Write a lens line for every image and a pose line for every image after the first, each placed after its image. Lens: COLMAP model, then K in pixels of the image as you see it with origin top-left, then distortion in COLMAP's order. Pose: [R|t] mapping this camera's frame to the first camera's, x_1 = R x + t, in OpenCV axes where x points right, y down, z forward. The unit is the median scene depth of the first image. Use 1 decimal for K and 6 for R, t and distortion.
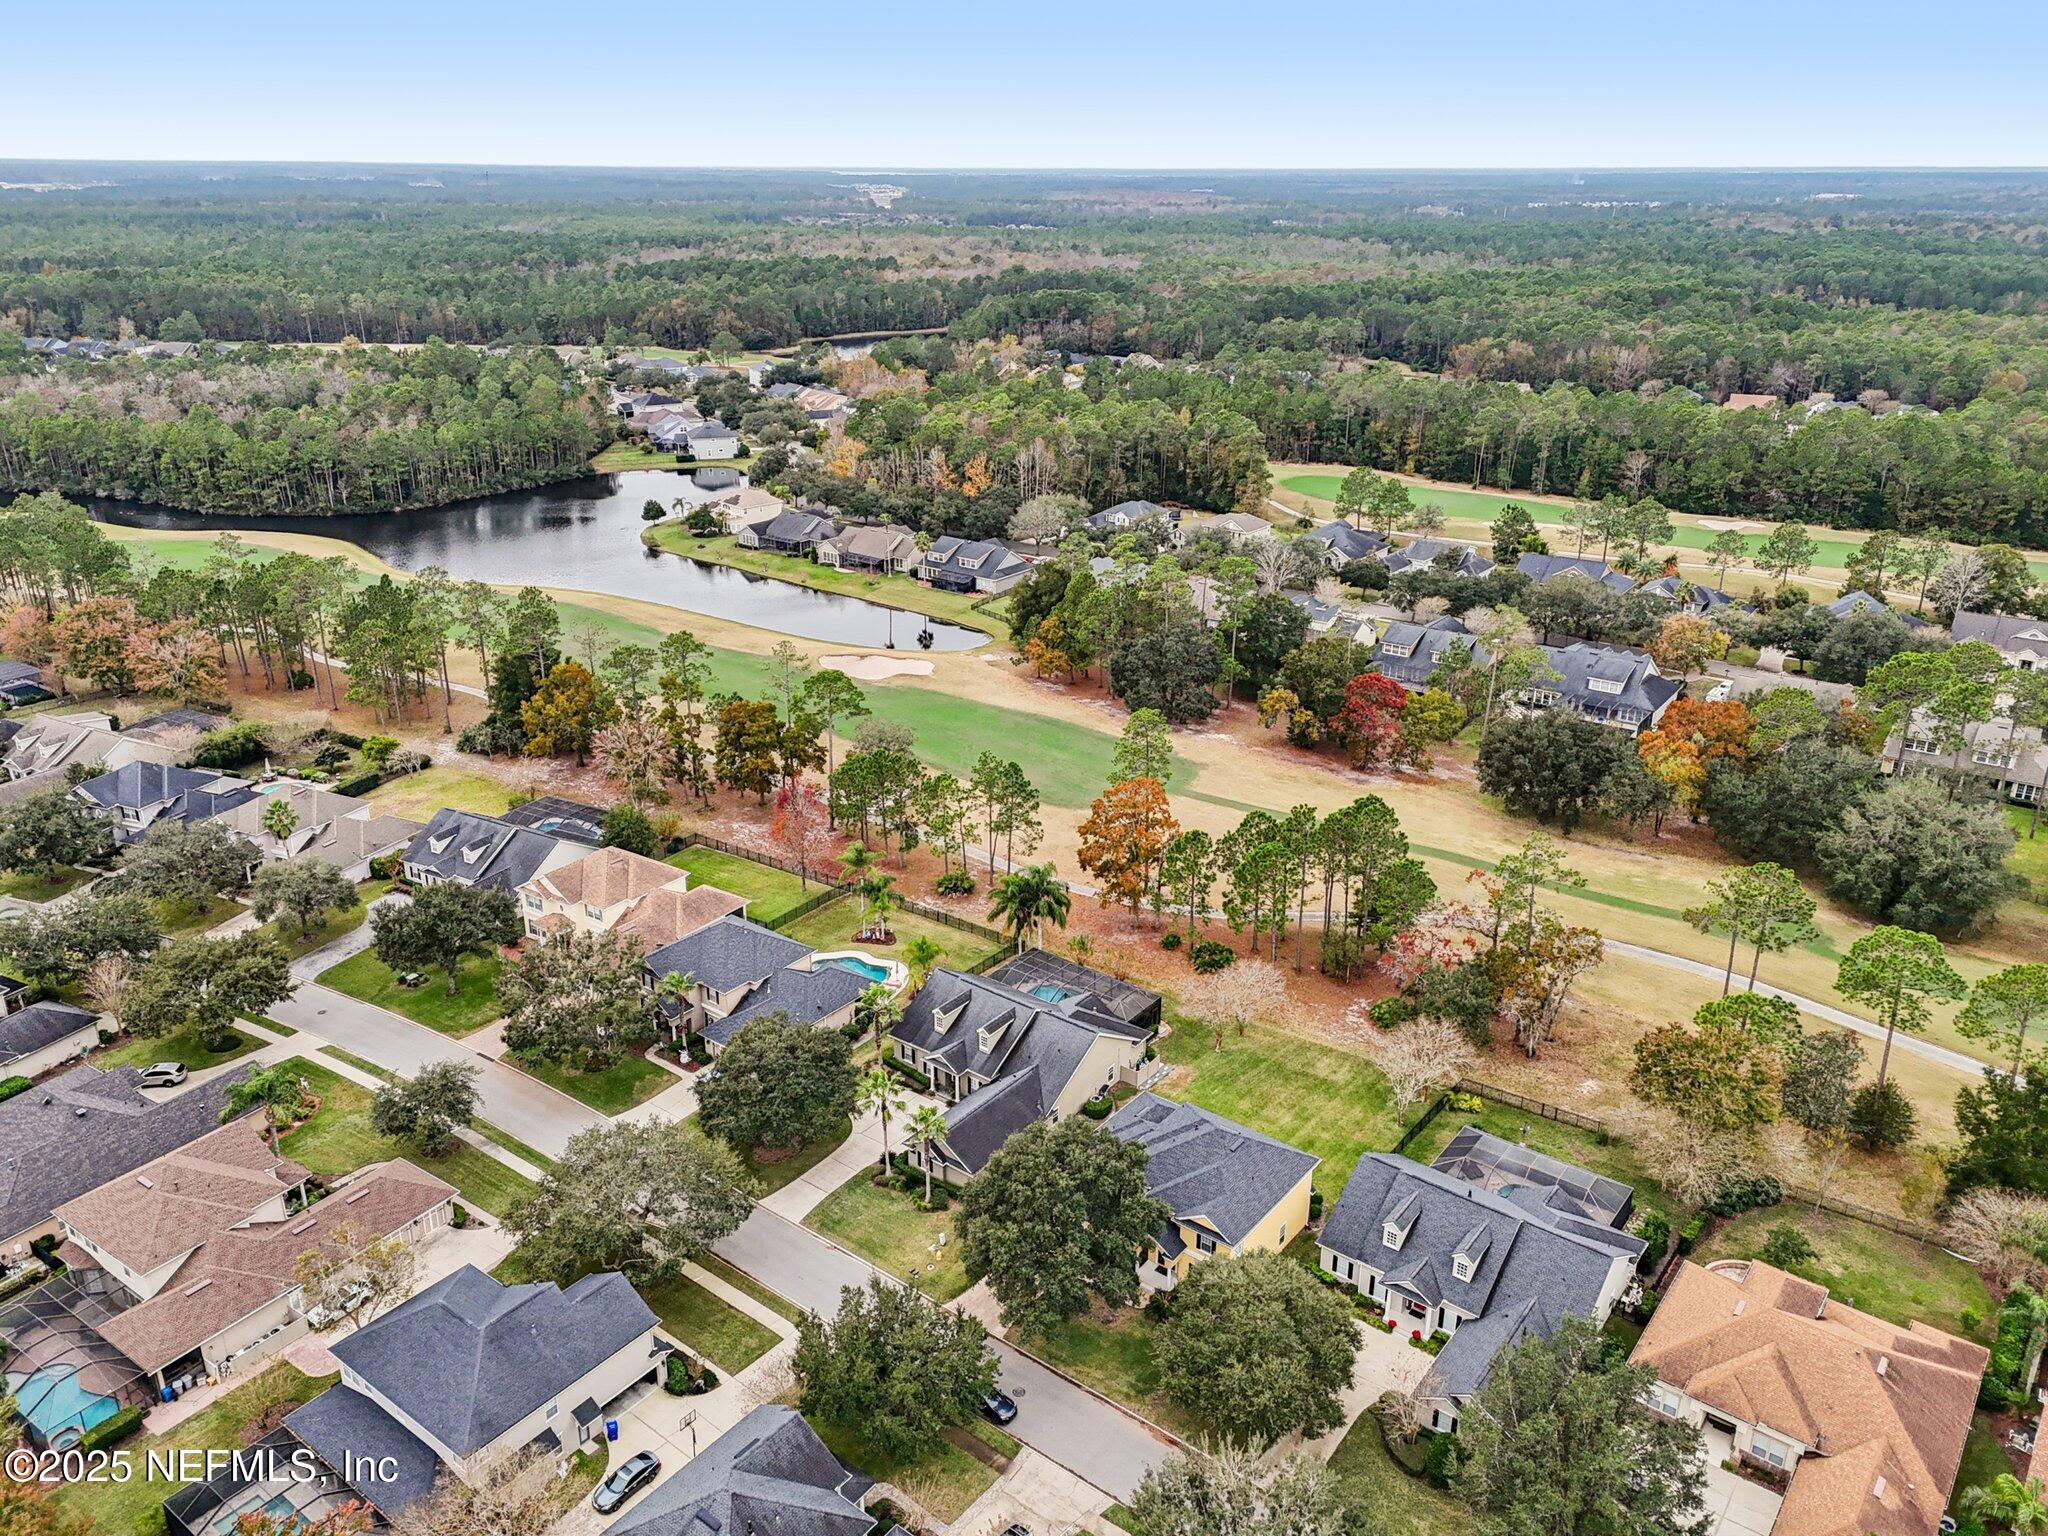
lens RADIAL K [[1506.1, 0, 1026.5], [0, 1506.1, 759.0], [0, 0, 1]] dist [0.081496, -0.080317]
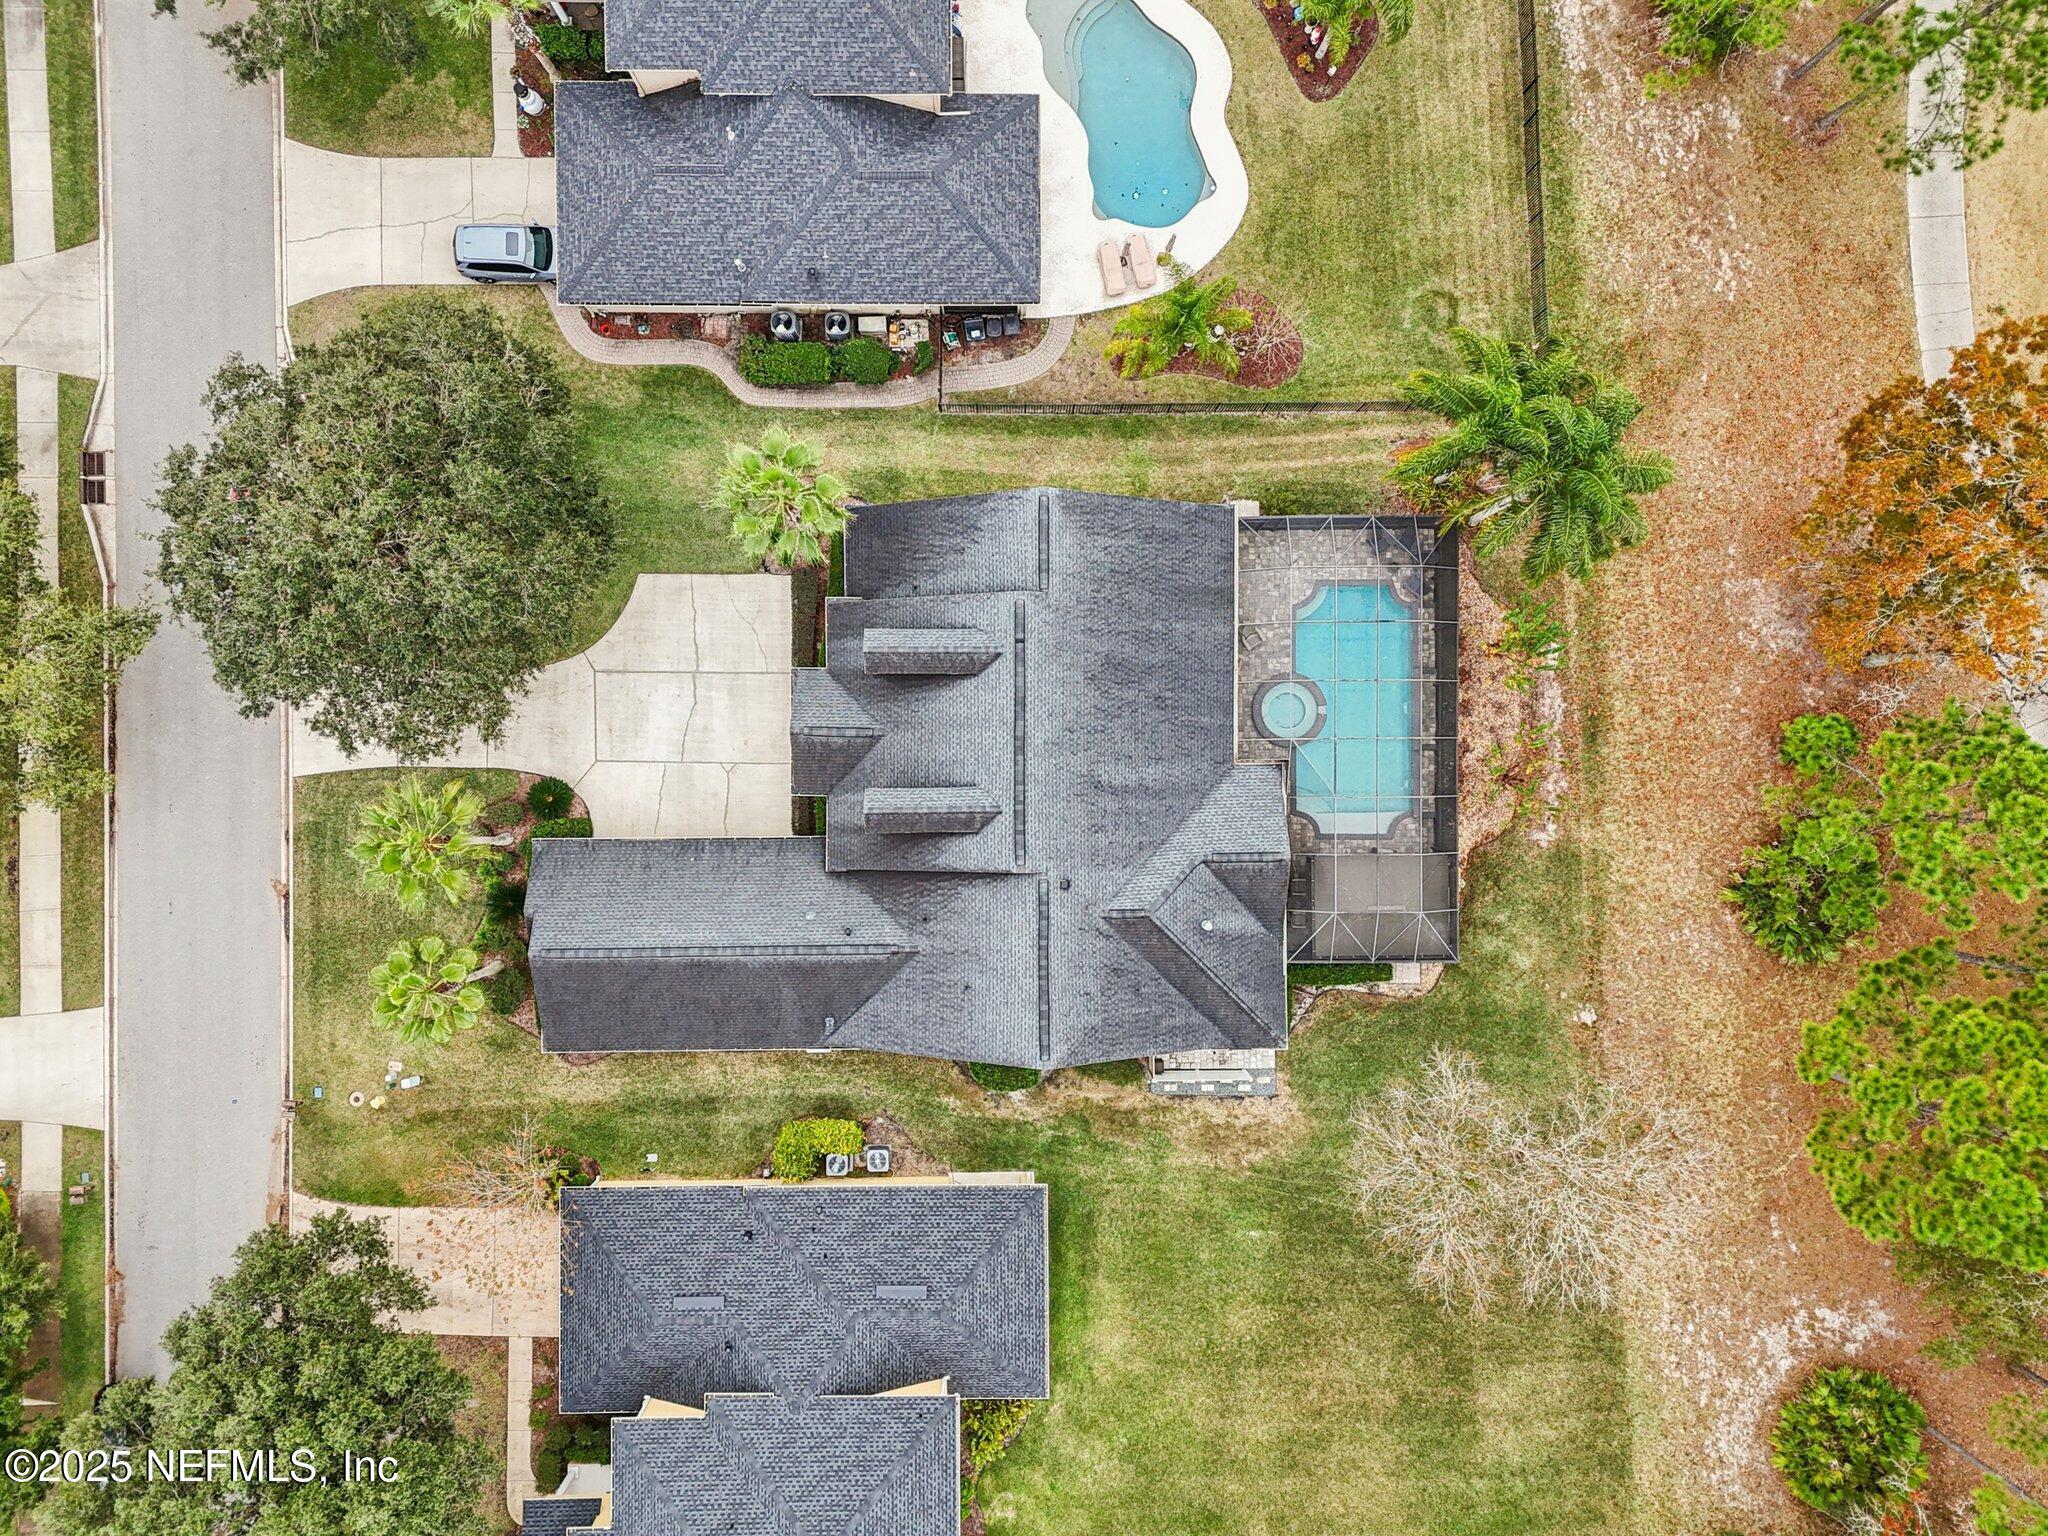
lens RADIAL K [[1514.3, 0, 1023.2], [0, 1514.3, 759.6], [0, 0, 1]] dist [0.083630, -0.081396]
pose [[0.618249, 0.785979, -0.002317, -0.005729], [-0.284946, 0.226882, 0.931306, -0.078428], [0.732512, -0.575119, 0.364231, 0.392389]]
